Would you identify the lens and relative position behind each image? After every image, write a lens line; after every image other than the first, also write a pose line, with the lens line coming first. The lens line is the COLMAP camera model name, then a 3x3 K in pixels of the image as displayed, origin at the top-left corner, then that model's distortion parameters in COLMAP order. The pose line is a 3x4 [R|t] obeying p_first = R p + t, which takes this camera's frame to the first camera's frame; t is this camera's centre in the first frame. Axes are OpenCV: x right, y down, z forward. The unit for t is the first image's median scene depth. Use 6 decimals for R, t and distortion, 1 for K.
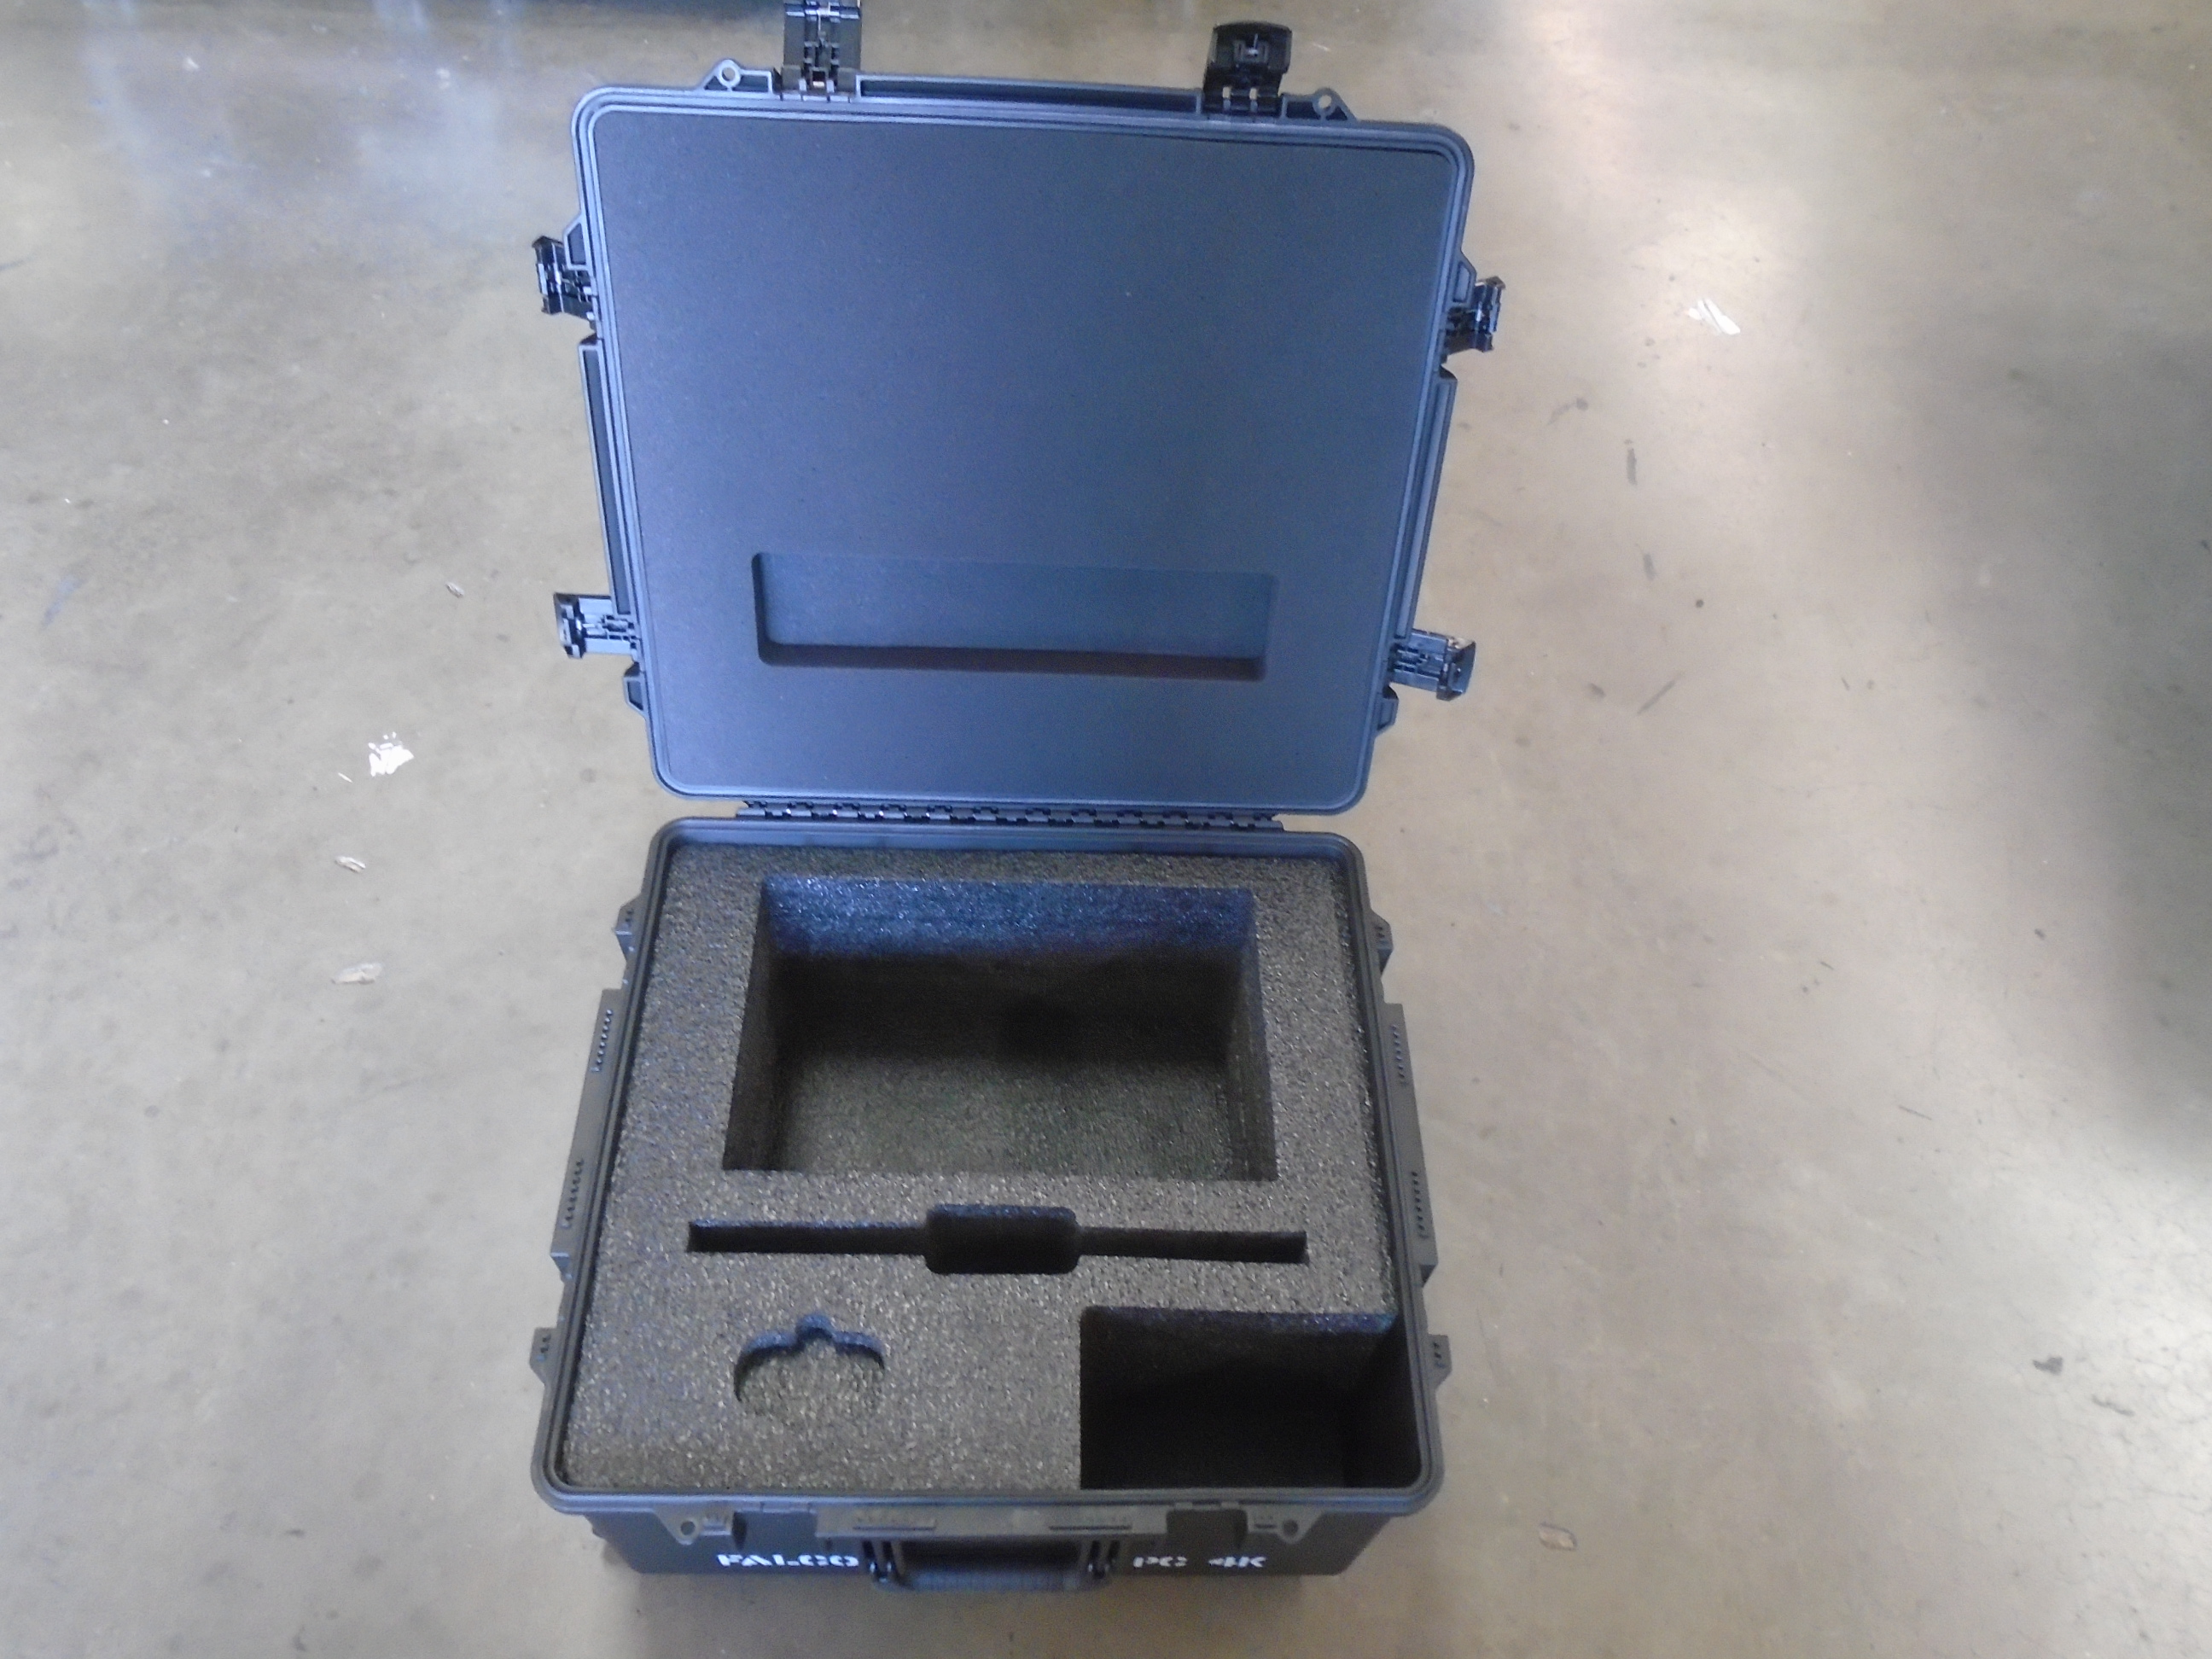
lens RADIAL K [[1671.8, 0, 1093.8], [0, 1671.8, 828.1], [0, 0, 1]] dist [-0.015101, 0.009039]
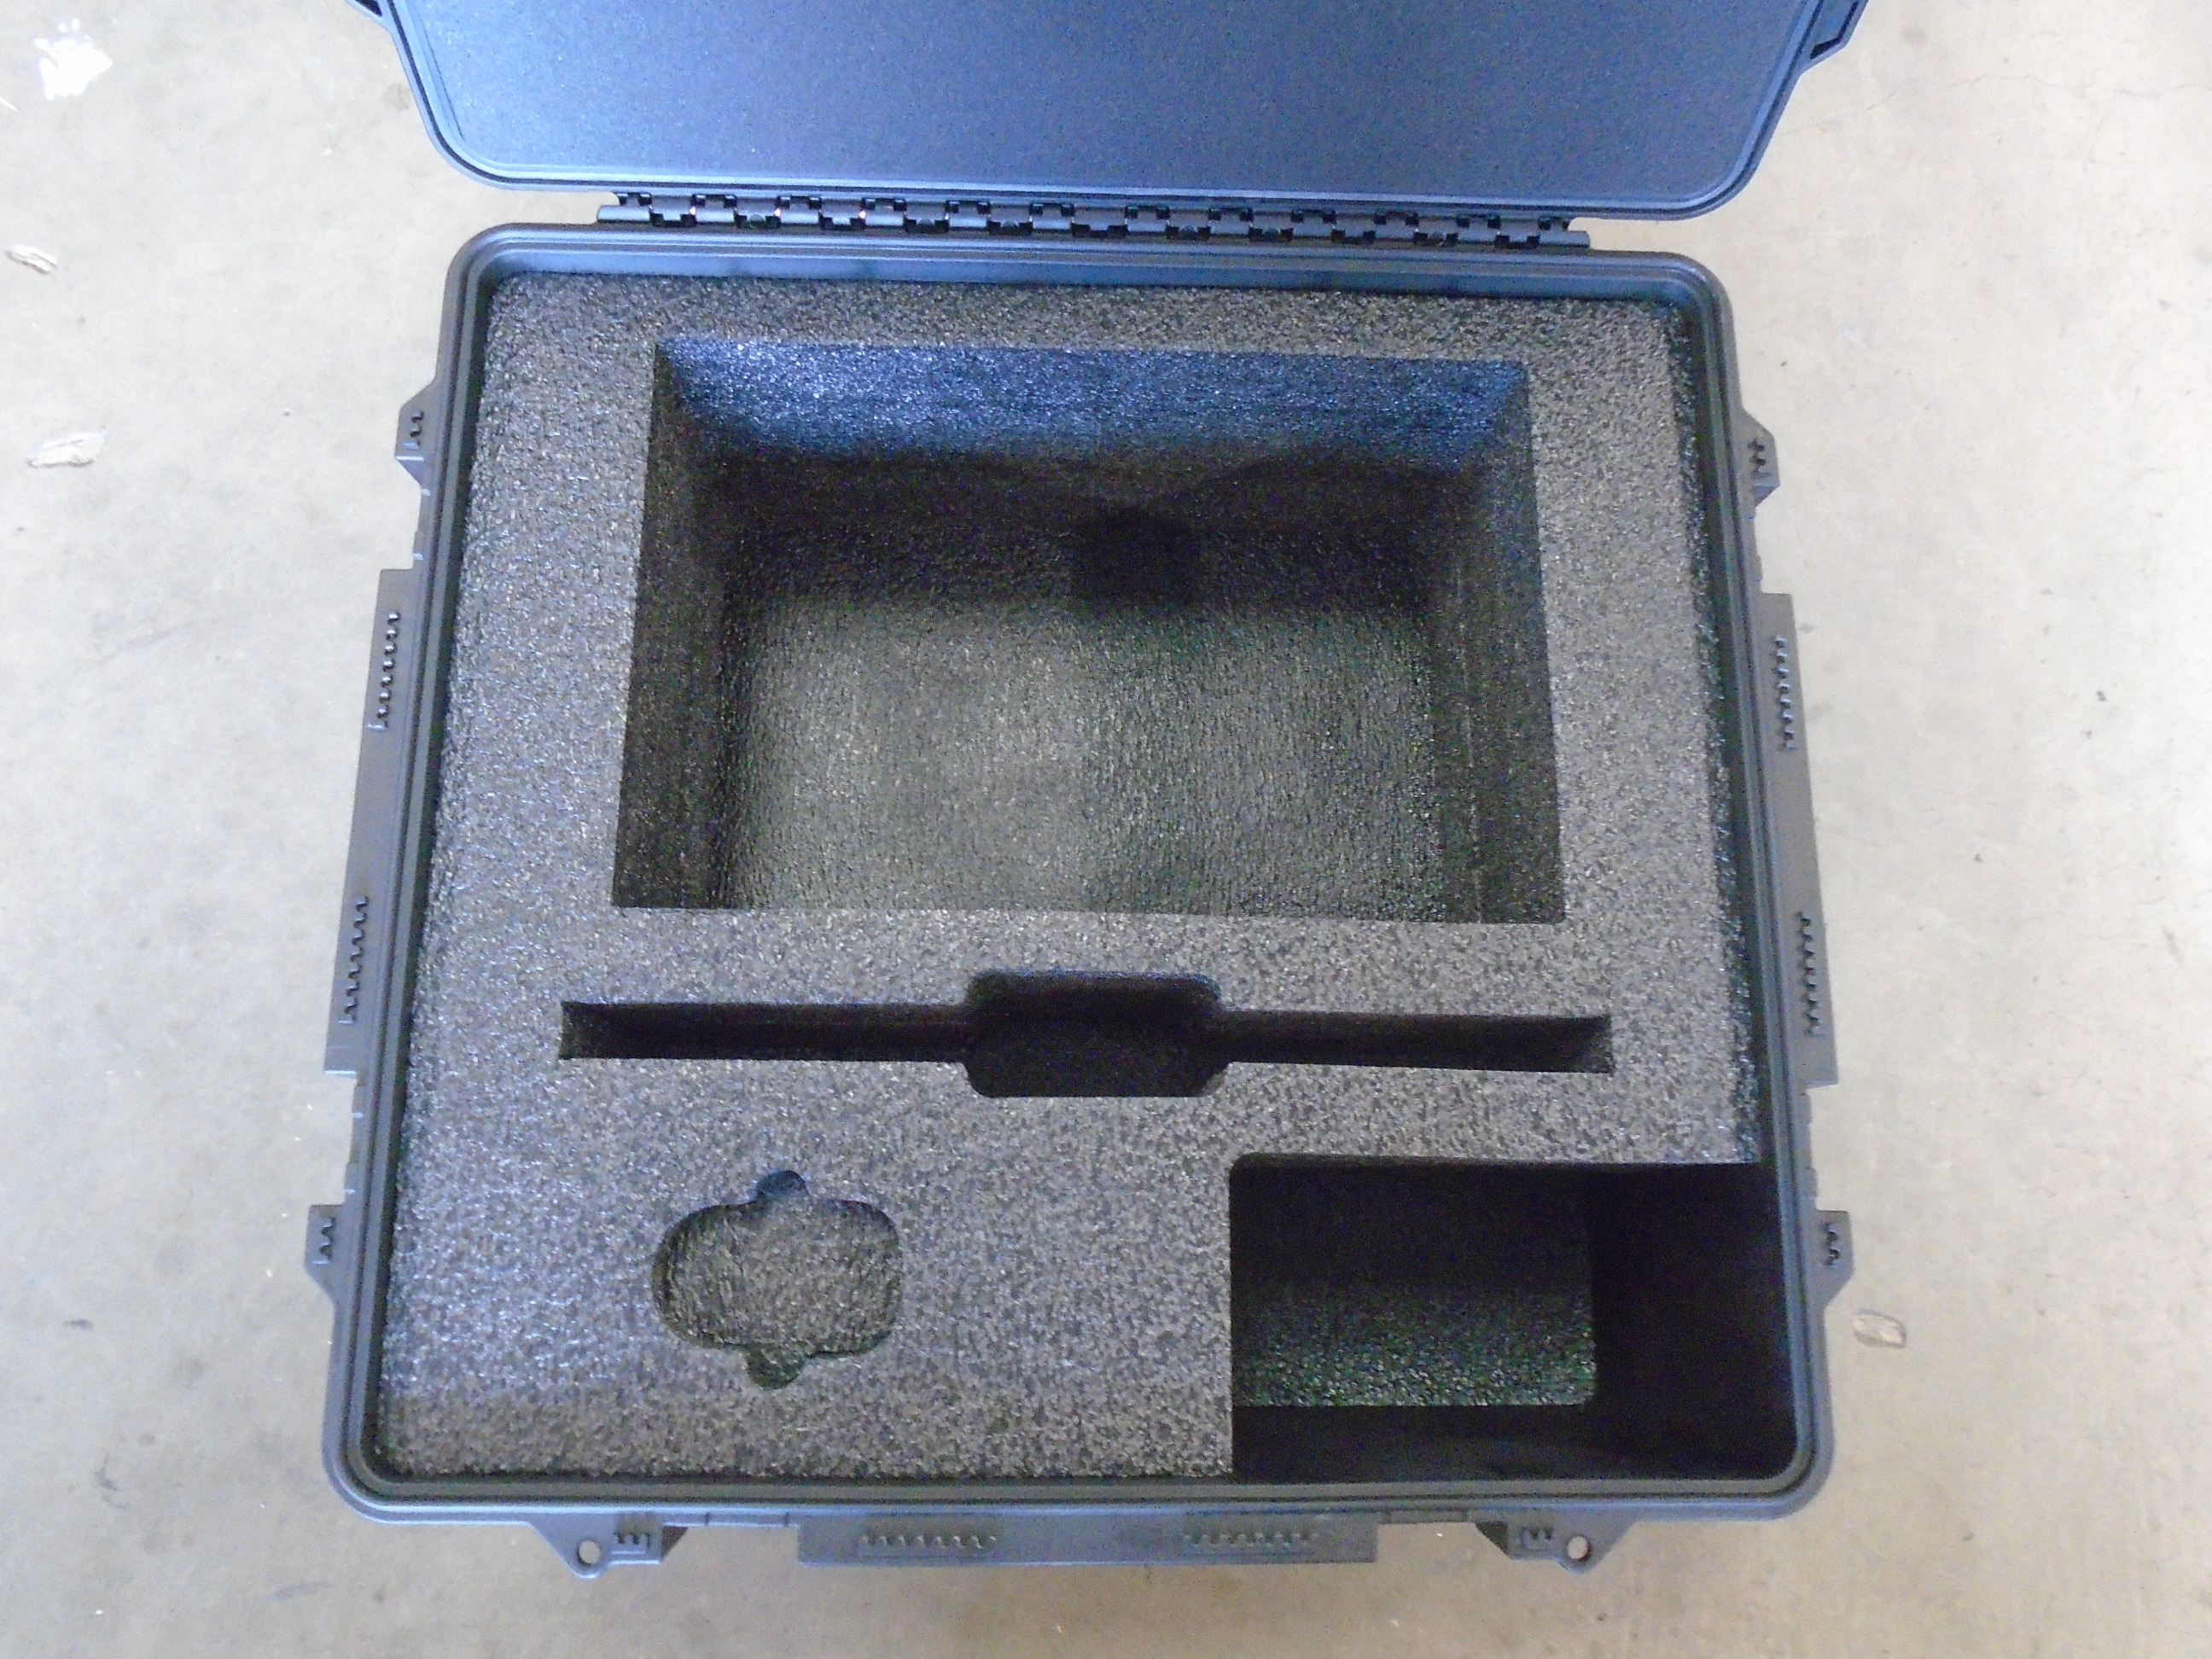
lens RADIAL K [[1671.8, 0, 1104.6], [0, 1671.8, 819.5], [0, 0, 1]] dist [-0.015101, 0.009039]
pose [[0.999818, 0.010191, -0.016107, -0.036483], [-0.002612, 0.910338, 0.413858, -0.054967], [0.018880, -0.413741, 0.910199, 0.418779]]
